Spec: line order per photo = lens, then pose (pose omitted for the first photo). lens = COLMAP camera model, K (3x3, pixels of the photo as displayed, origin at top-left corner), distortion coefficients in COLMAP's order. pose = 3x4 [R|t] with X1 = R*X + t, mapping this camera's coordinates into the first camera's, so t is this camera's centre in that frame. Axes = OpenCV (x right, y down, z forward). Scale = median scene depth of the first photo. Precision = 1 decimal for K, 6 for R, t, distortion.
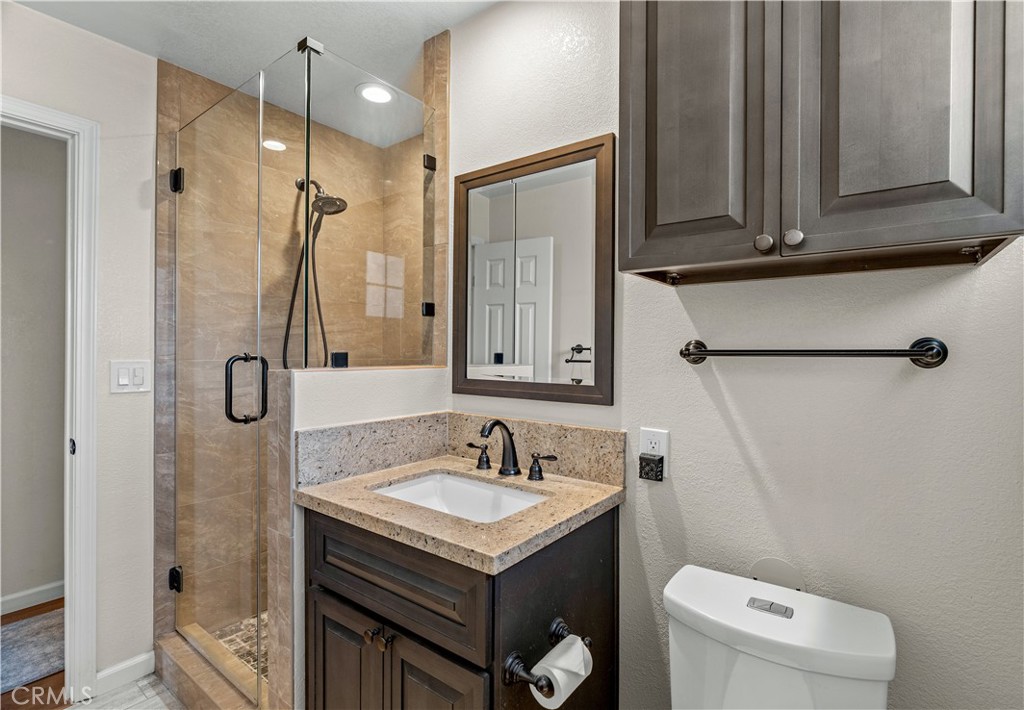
lens RADIAL K [[520.9, 0, 577.5], [0, 520.9, 354.3], [0, 0, 1]] dist [-0.005339, -0.000785]
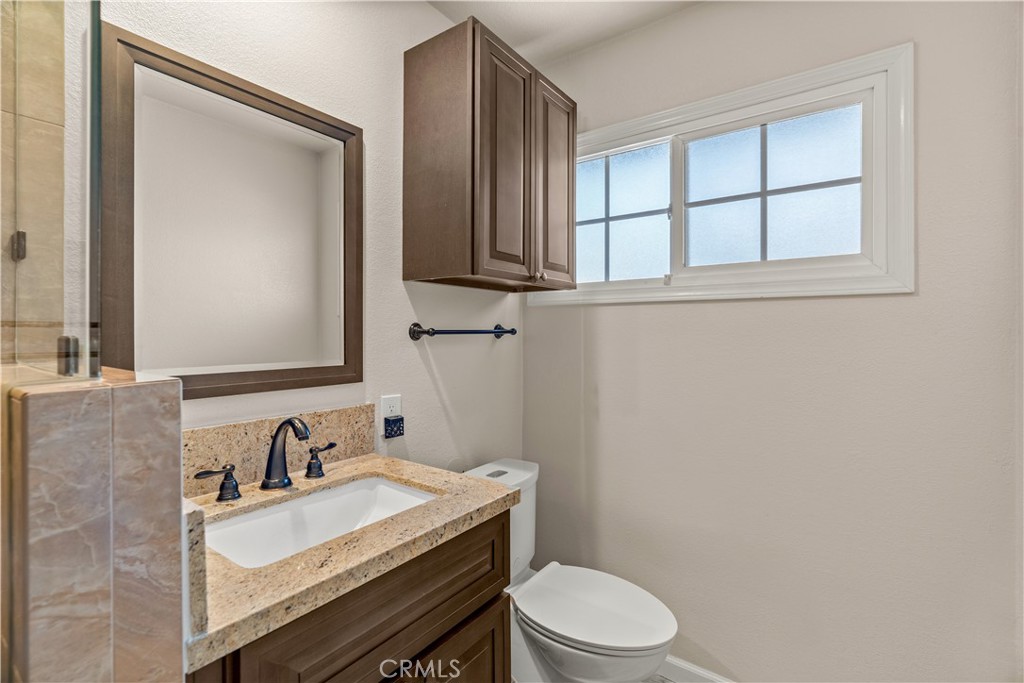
lens RADIAL K [[467.0, 0, 514.7], [0, 467.0, 335.4], [0, 0, 1]] dist [-0.007381, 0.001484]
pose [[-0.006698, -0.013434, 0.999887, -0.810965], [0.004156, 0.999901, 0.013462, -0.008510], [-0.999969, 0.004246, -0.006641, 0.618881]]
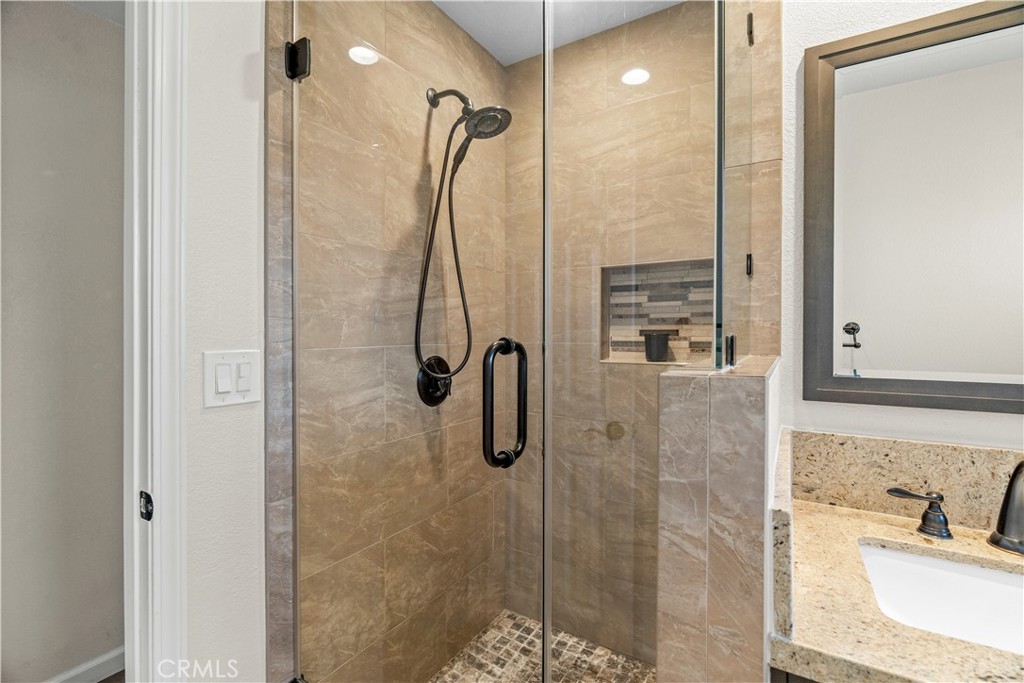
lens RADIAL K [[467.0, 0, 514.7], [0, 467.0, 335.4], [0, 0, 1]] dist [-0.007381, 0.001484]
pose [[0.997180, -0.007524, 0.074668, -0.681347], [0.007238, 0.999965, 0.004096, -0.007140], [-0.074697, -0.003544, 0.997200, 0.520392]]
